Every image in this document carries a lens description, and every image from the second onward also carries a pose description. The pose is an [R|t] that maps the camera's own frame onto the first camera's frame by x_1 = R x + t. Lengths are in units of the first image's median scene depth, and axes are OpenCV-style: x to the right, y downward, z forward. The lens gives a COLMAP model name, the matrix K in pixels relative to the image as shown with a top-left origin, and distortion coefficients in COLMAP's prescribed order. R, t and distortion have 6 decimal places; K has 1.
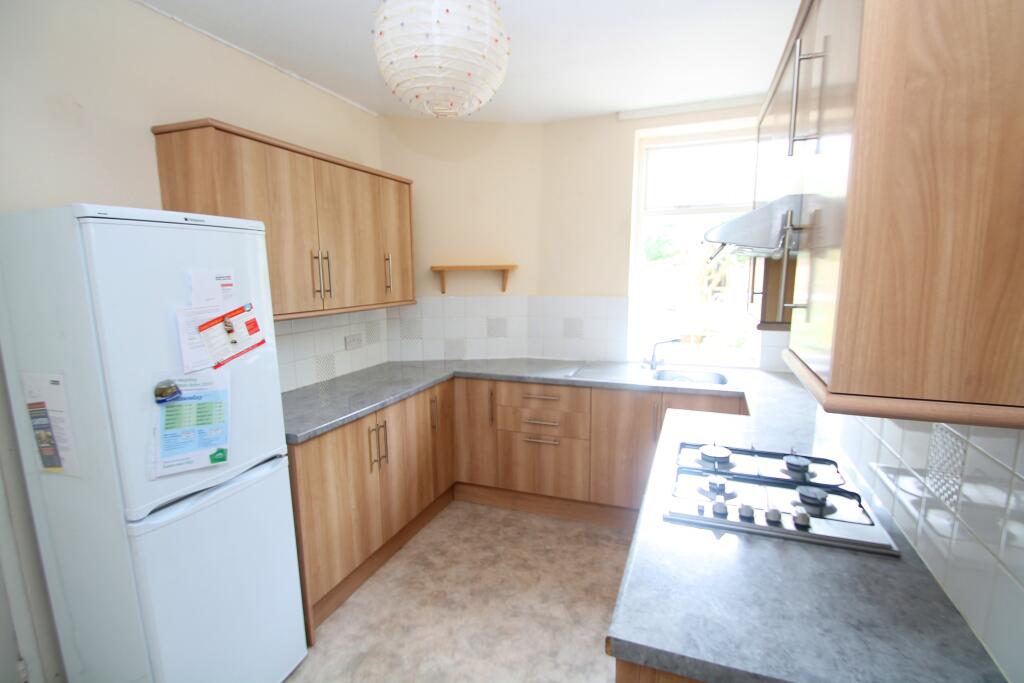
lens RADIAL K [[474.9, 0, 521.0], [0, 474.9, 347.0], [0, 0, 1]] dist [0.002814, -0.000151]
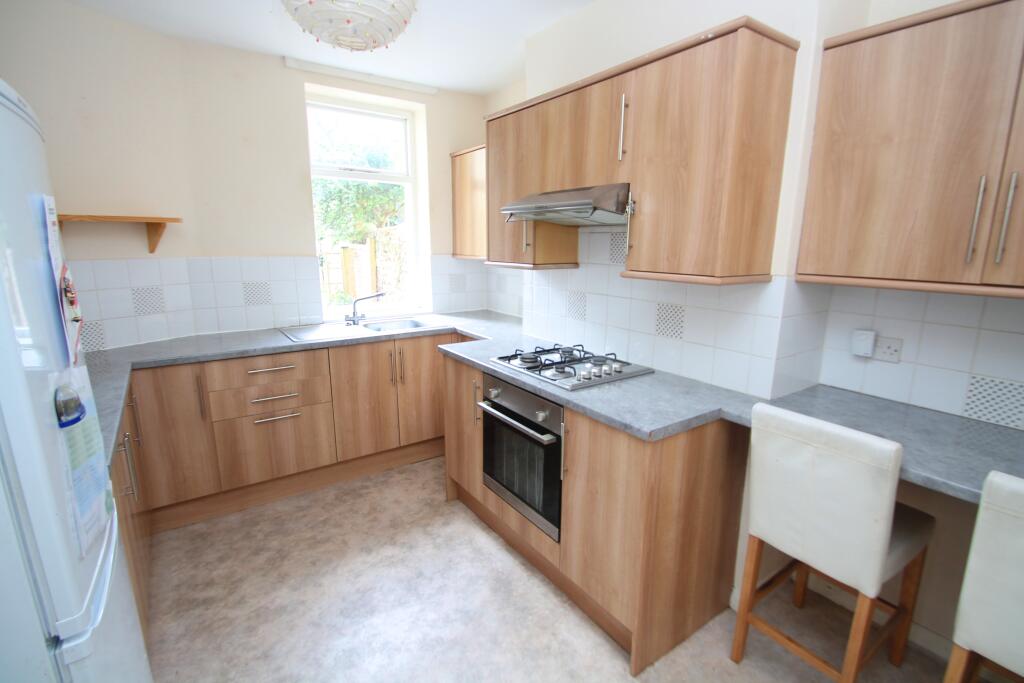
lens RADIAL K [[474.9, 0, 521.8], [0, 474.9, 342.2], [0, 0, 1]] dist [0.002814, -0.000151]
pose [[0.574115, -0.162337, 0.802520, -0.389393], [0.117275, 0.986346, 0.115625, 0.006755], [-0.810332, 0.027733, 0.585314, 0.093361]]
